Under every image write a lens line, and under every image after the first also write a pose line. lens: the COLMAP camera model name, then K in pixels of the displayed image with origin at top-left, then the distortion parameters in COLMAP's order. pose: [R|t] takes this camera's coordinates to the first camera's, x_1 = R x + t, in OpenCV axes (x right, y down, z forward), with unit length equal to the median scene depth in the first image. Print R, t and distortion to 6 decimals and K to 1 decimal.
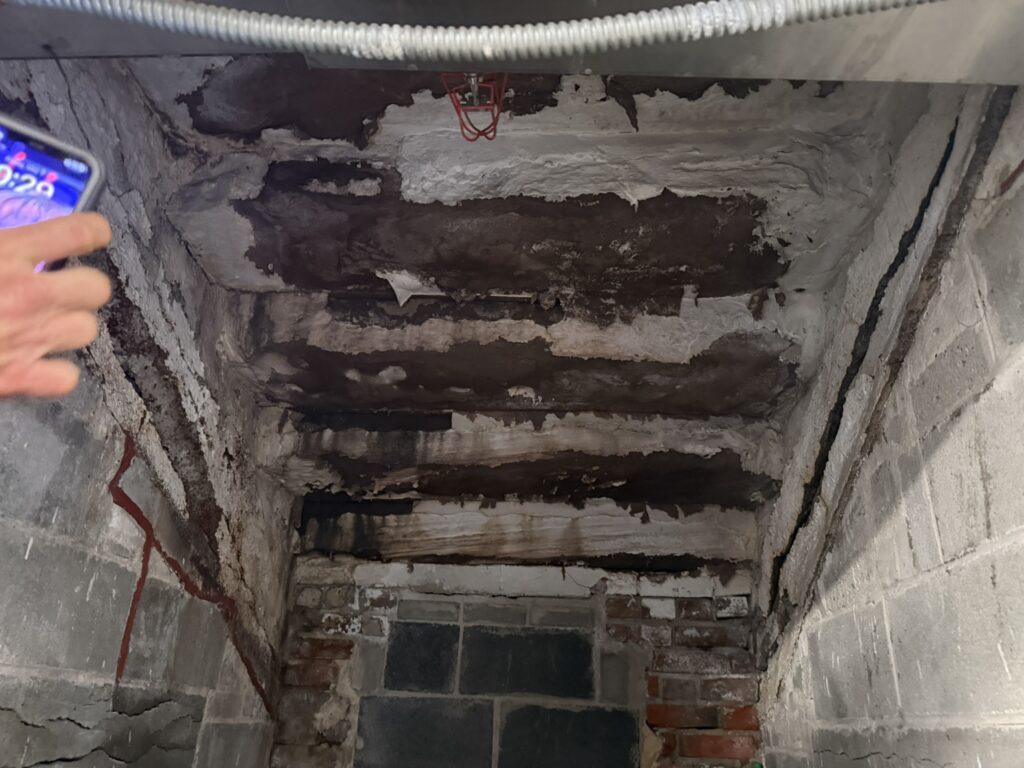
lens RADIAL K [[763.0, 0, 512.0], [0, 763.0, 384.0], [0, 0, 1]] dist [0.009297, -0.011198]
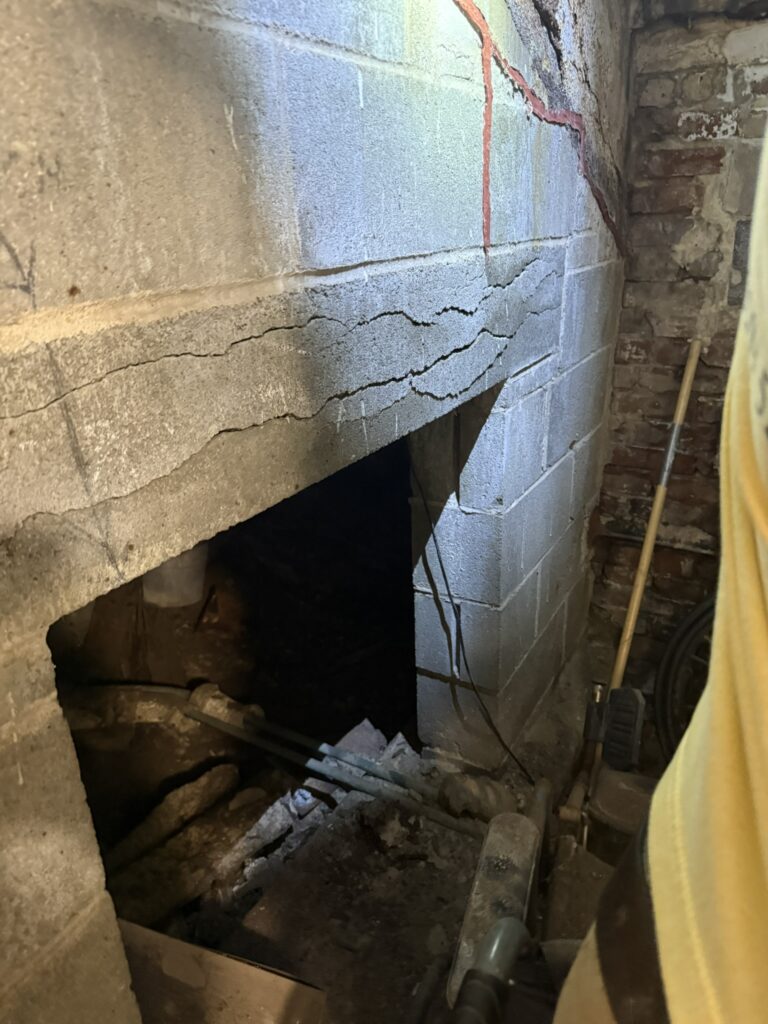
lens RADIAL K [[763.0, 0, 384.0], [0, 763.0, 512.0], [0, 0, 1]] dist [0.009297, -0.011198]
pose [[0.896542, 0.090163, -0.433685, -0.151933], [0.244389, 0.715886, 0.654050, 0.024361], [0.369440, -0.692372, 0.619787, 0.176554]]
